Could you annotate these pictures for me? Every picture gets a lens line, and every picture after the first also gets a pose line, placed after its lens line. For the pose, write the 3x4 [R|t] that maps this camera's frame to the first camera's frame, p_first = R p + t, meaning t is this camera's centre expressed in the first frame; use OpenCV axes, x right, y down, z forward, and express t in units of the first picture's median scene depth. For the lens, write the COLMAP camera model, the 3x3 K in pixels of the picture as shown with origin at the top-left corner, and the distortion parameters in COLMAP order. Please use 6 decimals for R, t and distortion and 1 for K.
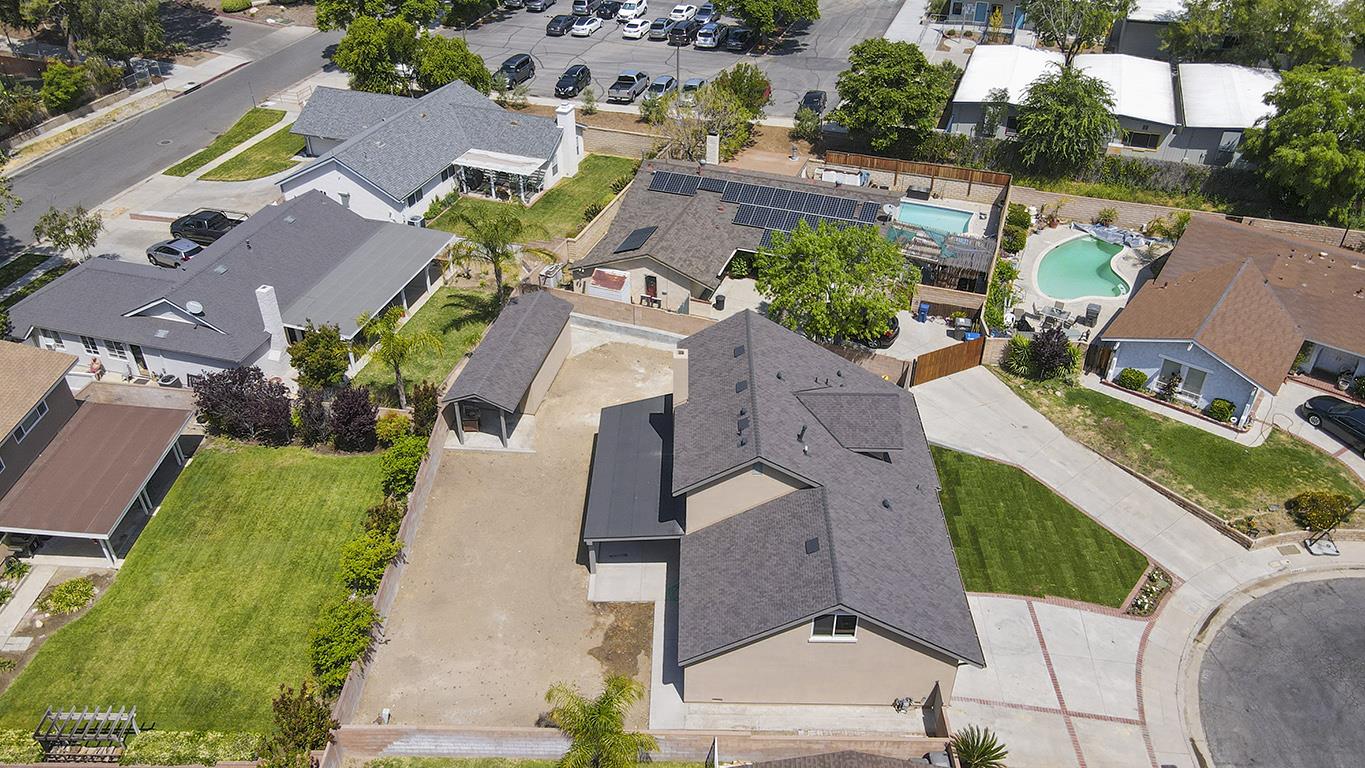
lens RADIAL K [[1011.0, 0, 681.1], [0, 1011.0, 375.5], [0, 0, 1]] dist [0.011044, 0.005083]
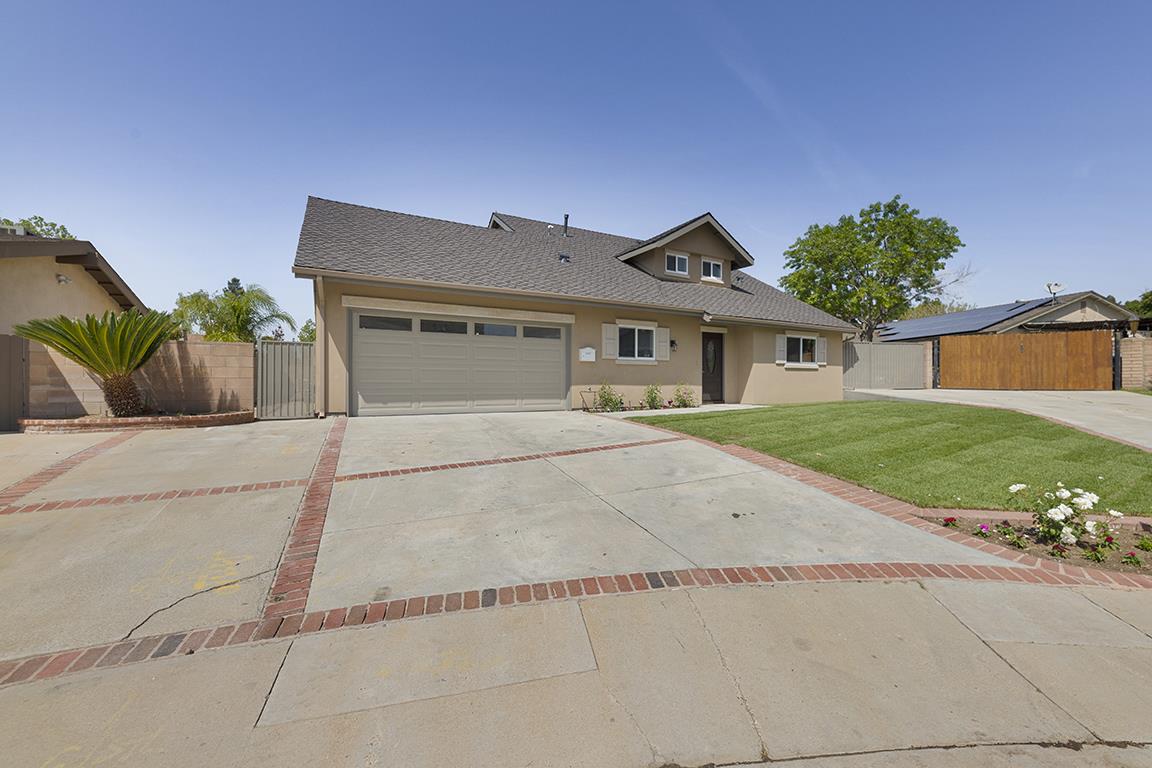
lens RADIAL K [[465.1, 0, 603.3], [0, 465.1, 381.9], [0, 0, 1]] dist [0.003066, -0.003105]
pose [[0.508264, -0.002423, -0.861198, 0.487365], [-0.494044, 0.818264, -0.293878, 0.275335], [0.705400, 0.574837, 0.414697, 0.882554]]
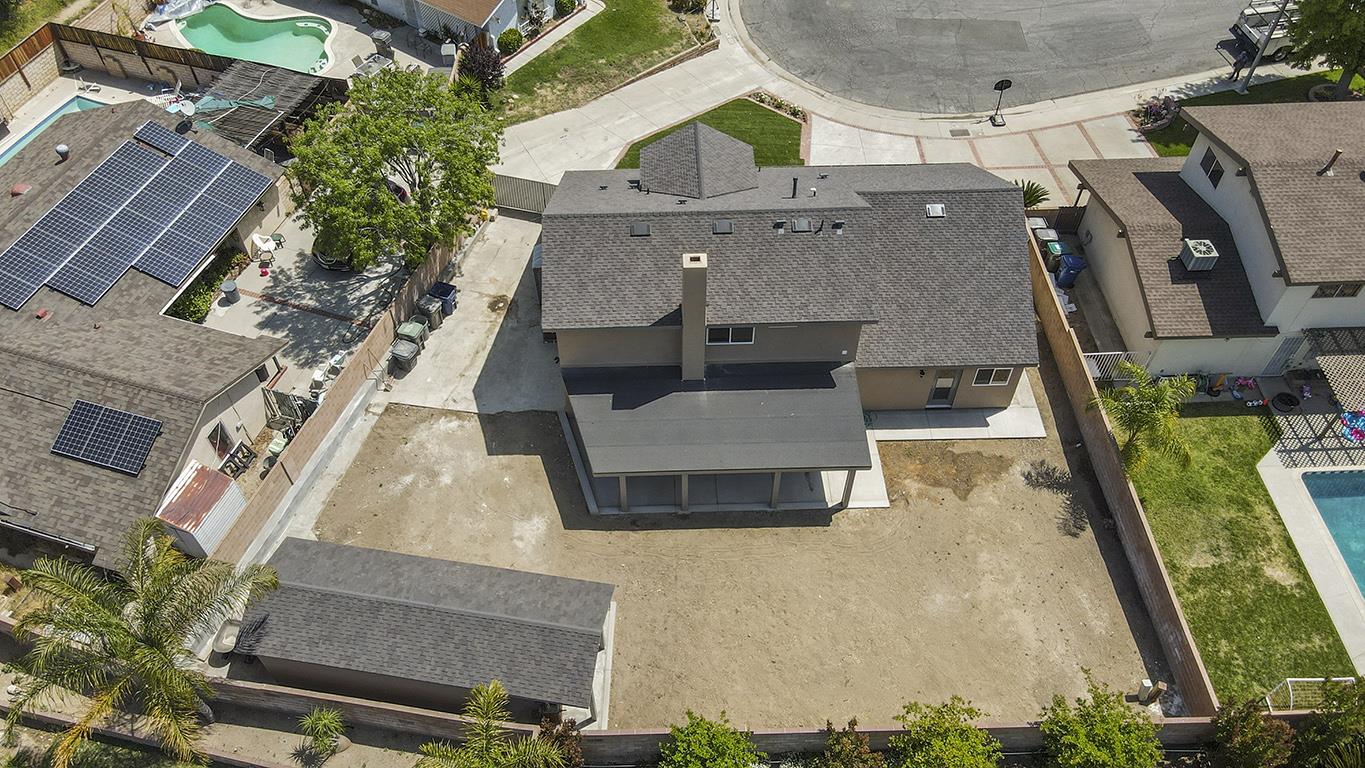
lens RADIAL K [[1011.0, 0, 678.8], [0, 1011.0, 364.4], [0, 0, 1]] dist [0.011044, 0.005083]
pose [[-0.047277, -0.756944, 0.651767, -0.522207], [0.575291, 0.512779, 0.637258, -0.447499], [-0.816581, 0.405083, 0.411221, 0.750023]]
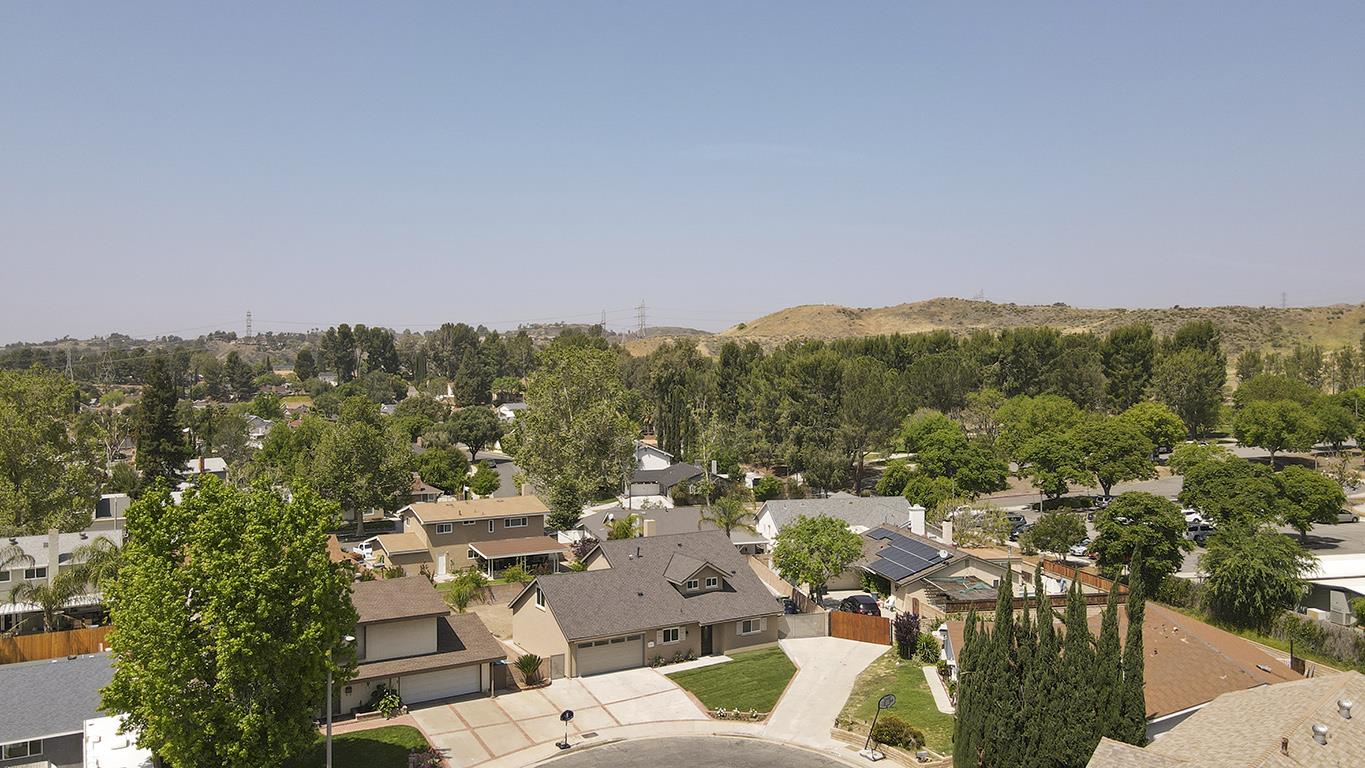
lens RADIAL K [[1011.0, 0, 681.6], [0, 1011.0, 386.6], [0, 0, 1]] dist [0.011044, 0.005083]
pose [[0.514504, 0.007853, -0.857452, 1.637289], [-0.486401, 0.826191, -0.284293, 0.277107], [0.706187, 0.563335, 0.428898, 0.097922]]
